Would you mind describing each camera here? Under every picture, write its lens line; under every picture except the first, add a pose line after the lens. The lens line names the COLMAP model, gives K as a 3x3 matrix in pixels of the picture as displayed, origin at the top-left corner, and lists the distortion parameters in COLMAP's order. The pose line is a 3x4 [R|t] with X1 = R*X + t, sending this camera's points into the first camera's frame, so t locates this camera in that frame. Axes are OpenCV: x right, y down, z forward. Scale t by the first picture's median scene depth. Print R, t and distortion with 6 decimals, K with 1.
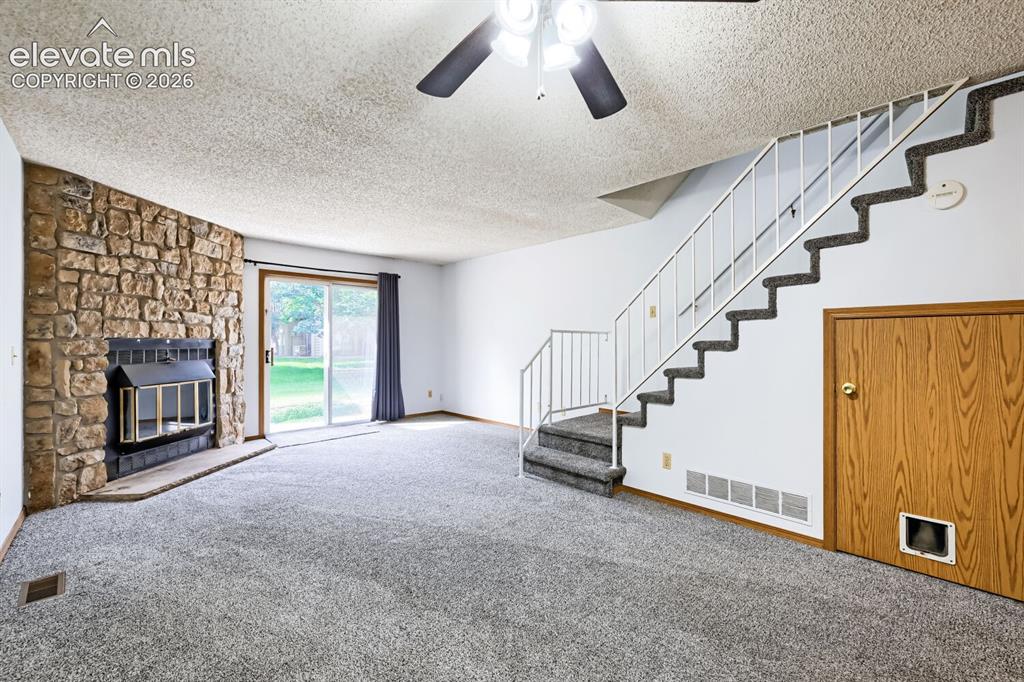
lens RADIAL K [[420.6, 0, 531.3], [0, 420.6, 341.2], [0, 0, 1]] dist [-0.000035, -0.000107]
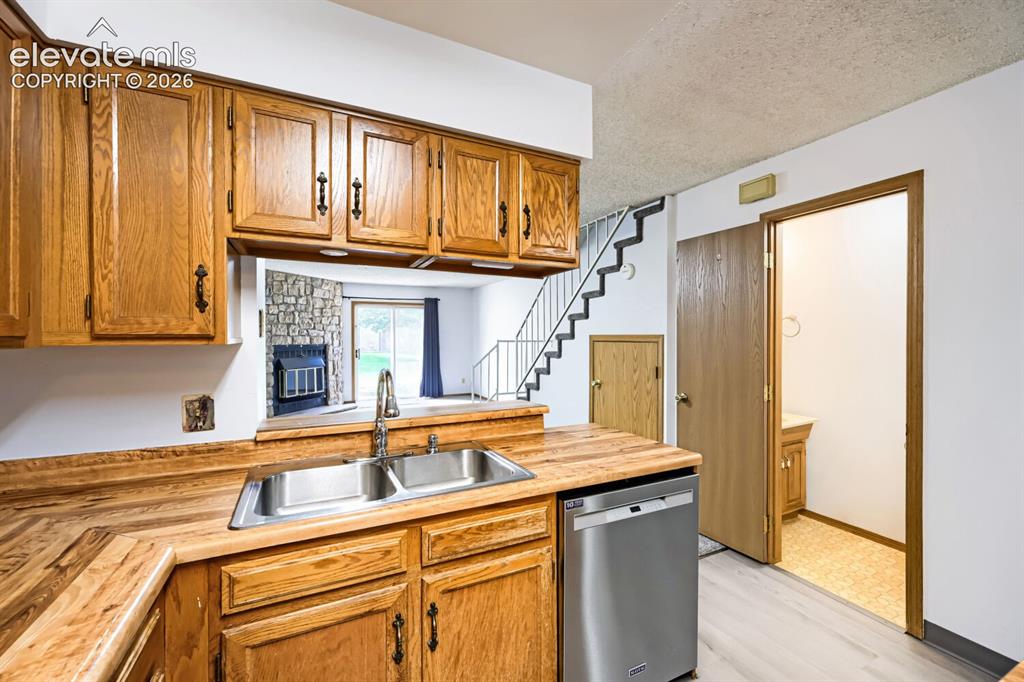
lens RADIAL K [[408.4, 0, 512.0], [0, 408.4, 341.0], [0, 0, 1]] dist [-0.000063, 0.000027]
pose [[0.946120, 0.005193, -0.323774, 0.616976], [0.000203, 0.999862, 0.016631, -0.052480], [0.323815, -0.015800, 0.945988, -0.419991]]
